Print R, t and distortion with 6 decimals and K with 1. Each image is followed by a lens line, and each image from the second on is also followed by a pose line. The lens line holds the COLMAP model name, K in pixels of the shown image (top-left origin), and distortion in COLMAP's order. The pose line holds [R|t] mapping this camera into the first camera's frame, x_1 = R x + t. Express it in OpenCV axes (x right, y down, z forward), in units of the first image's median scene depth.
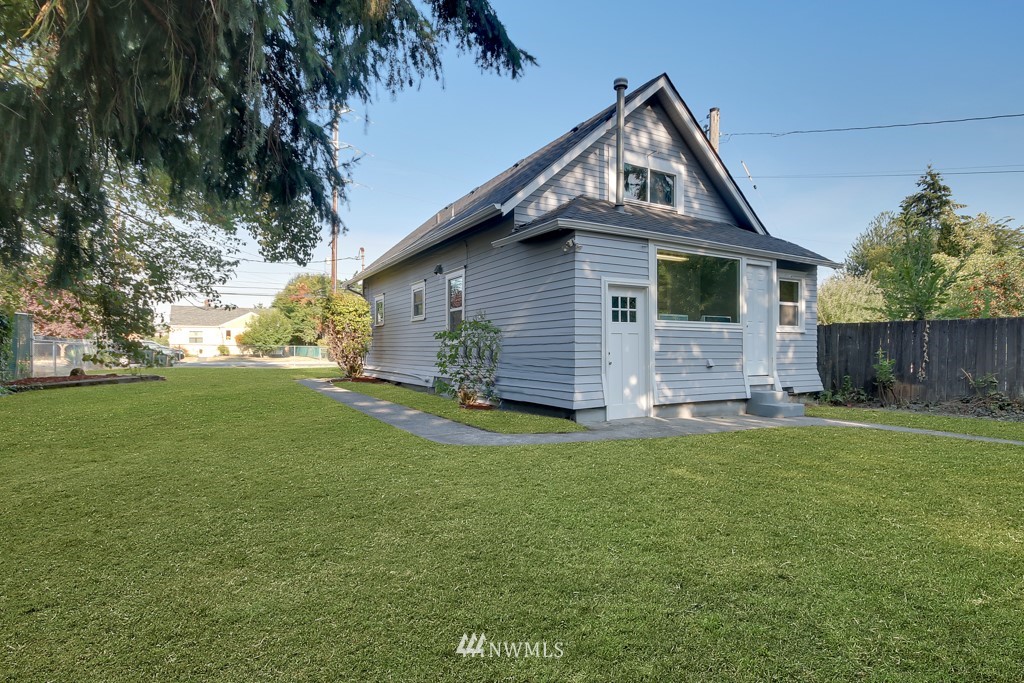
lens RADIAL K [[519.0, 0, 507.8], [0, 519.0, 350.3], [0, 0, 1]] dist [0.005305, 0.000605]
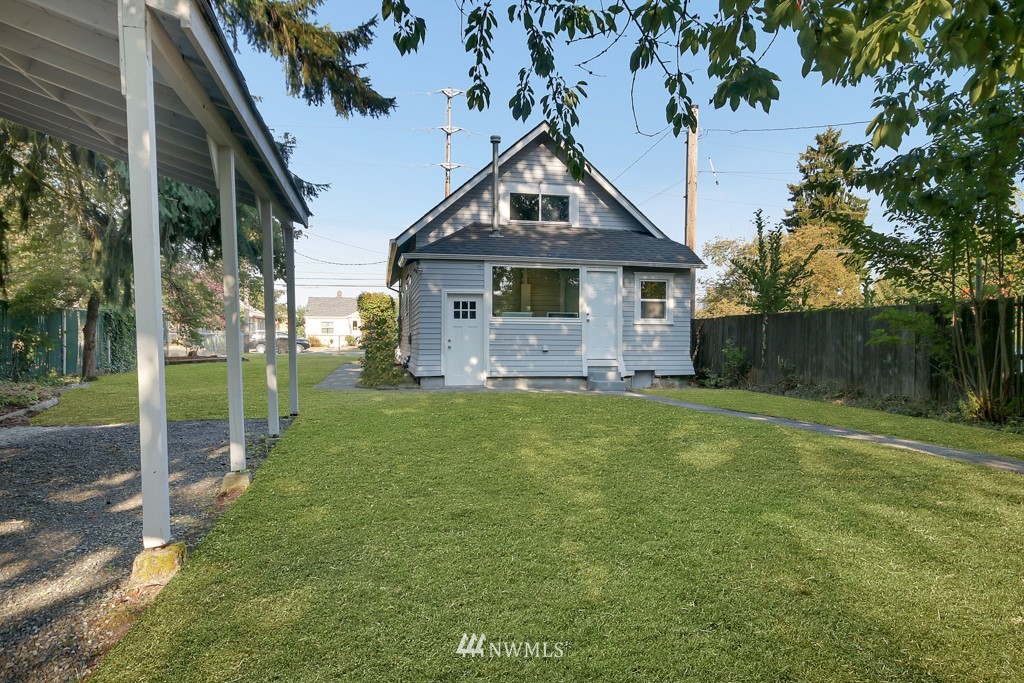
lens RADIAL K [[641.7, 0, 510.7], [0, 641.7, 343.0], [0, 0, 1]] dist [0.004996, 0.003285]
pose [[0.950316, 0.005173, -0.311243, 0.771873], [-0.005027, 0.999987, 0.001271, 0.008531], [0.311245, 0.000357, 0.950329, -0.561164]]
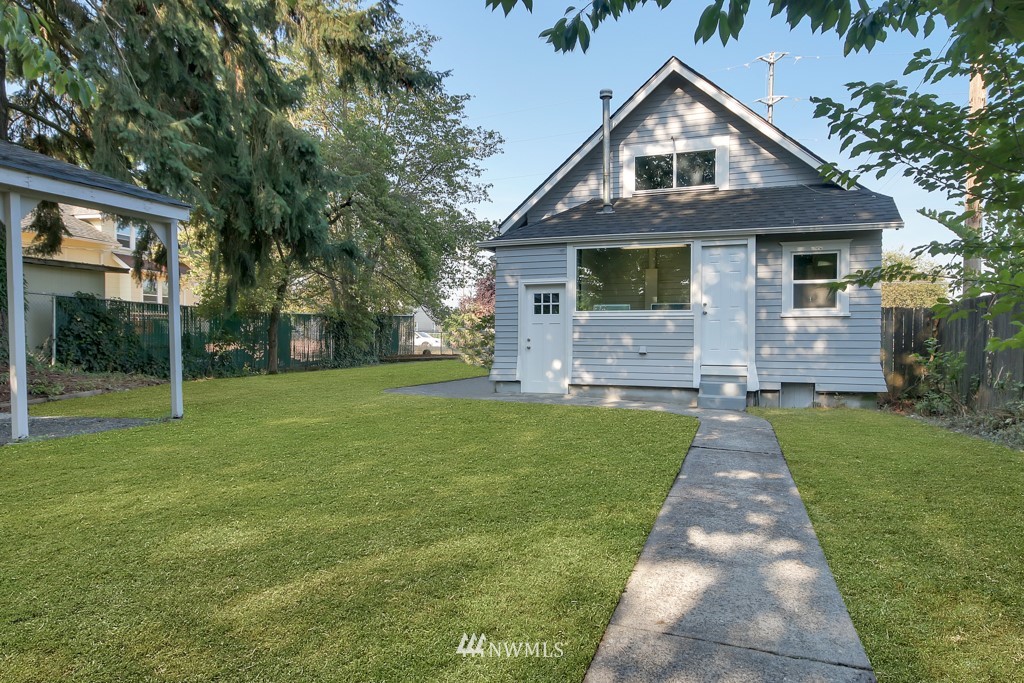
lens RADIAL K [[641.7, 0, 519.0], [0, 641.7, 341.3], [0, 0, 1]] dist [0.004996, 0.003285]
pose [[0.633947, 0.006631, -0.773348, 1.153926], [-0.006205, 0.999975, 0.003487, 0.003698], [0.773352, 0.002588, 0.633972, -0.002121]]
